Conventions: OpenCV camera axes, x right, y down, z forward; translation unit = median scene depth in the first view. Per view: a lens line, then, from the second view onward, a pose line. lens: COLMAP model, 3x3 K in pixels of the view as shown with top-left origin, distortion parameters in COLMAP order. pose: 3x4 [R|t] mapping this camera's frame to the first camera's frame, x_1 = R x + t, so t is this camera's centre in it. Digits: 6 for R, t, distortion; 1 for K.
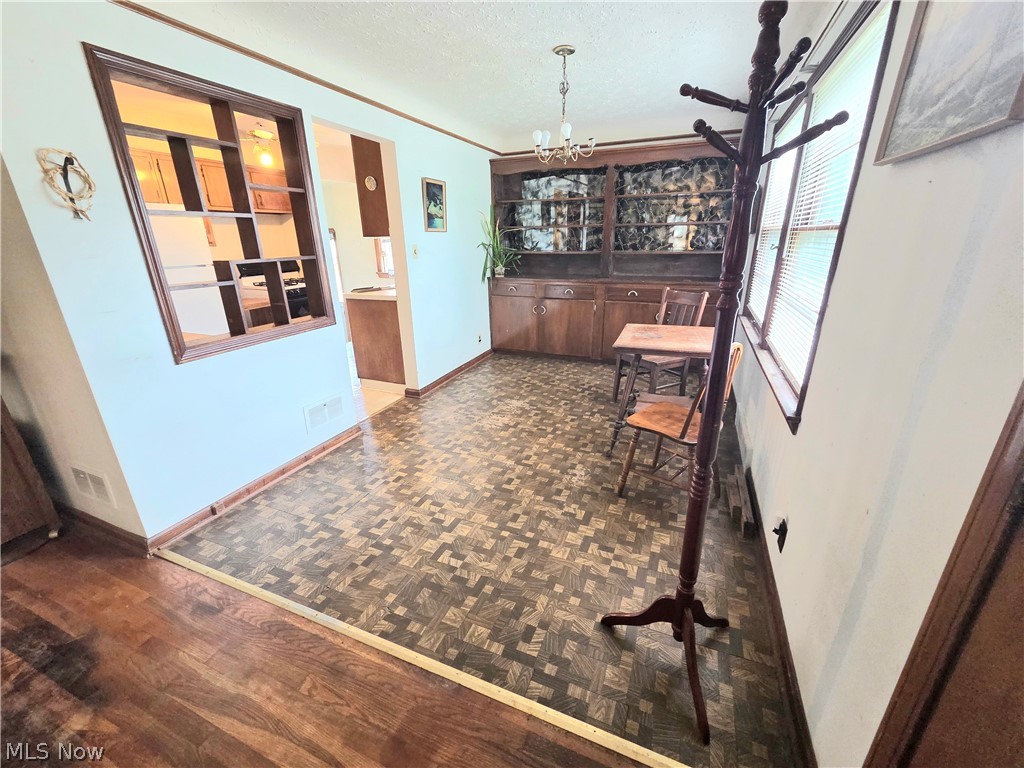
lens RADIAL K [[421.2, 0, 513.7], [0, 421.2, 385.9], [0, 0, 1]] dist [-0.000746, -0.000456]
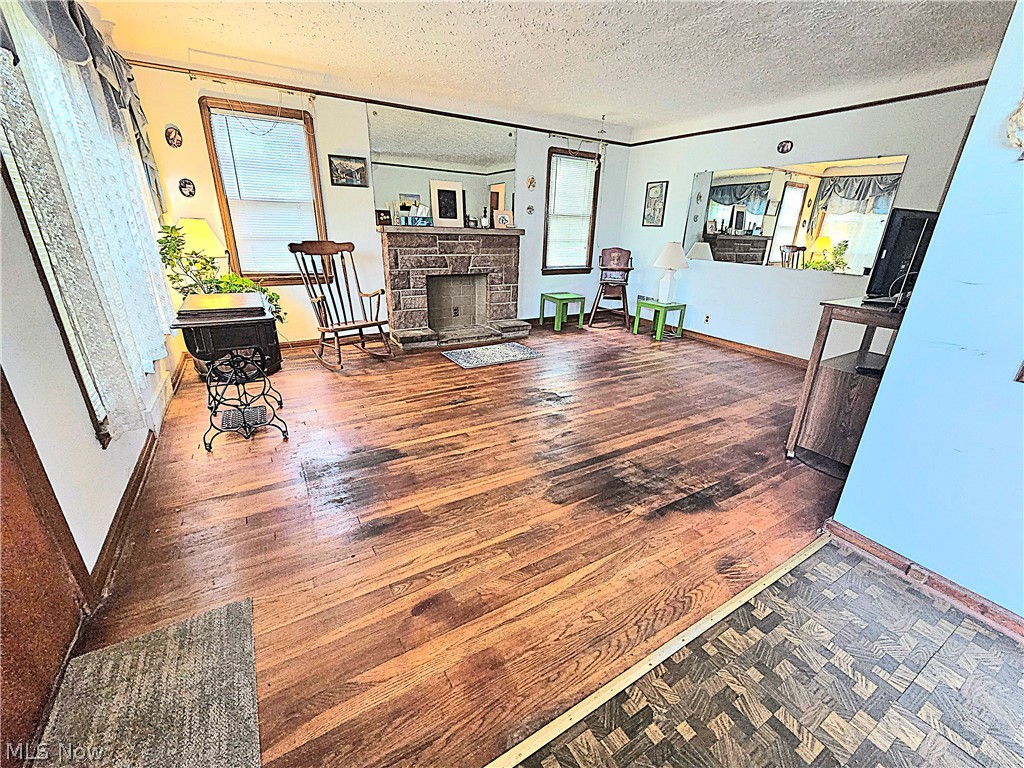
lens RADIAL K [[421.2, 0, 513.2], [0, 421.2, 386.2], [0, 0, 1]] dist [-0.000746, -0.000456]
pose [[-0.593332, 0.289057, -0.751268, 0.116136], [-0.288087, 0.795229, 0.533494, -0.110960], [0.751640, 0.532969, -0.388562, 0.435849]]
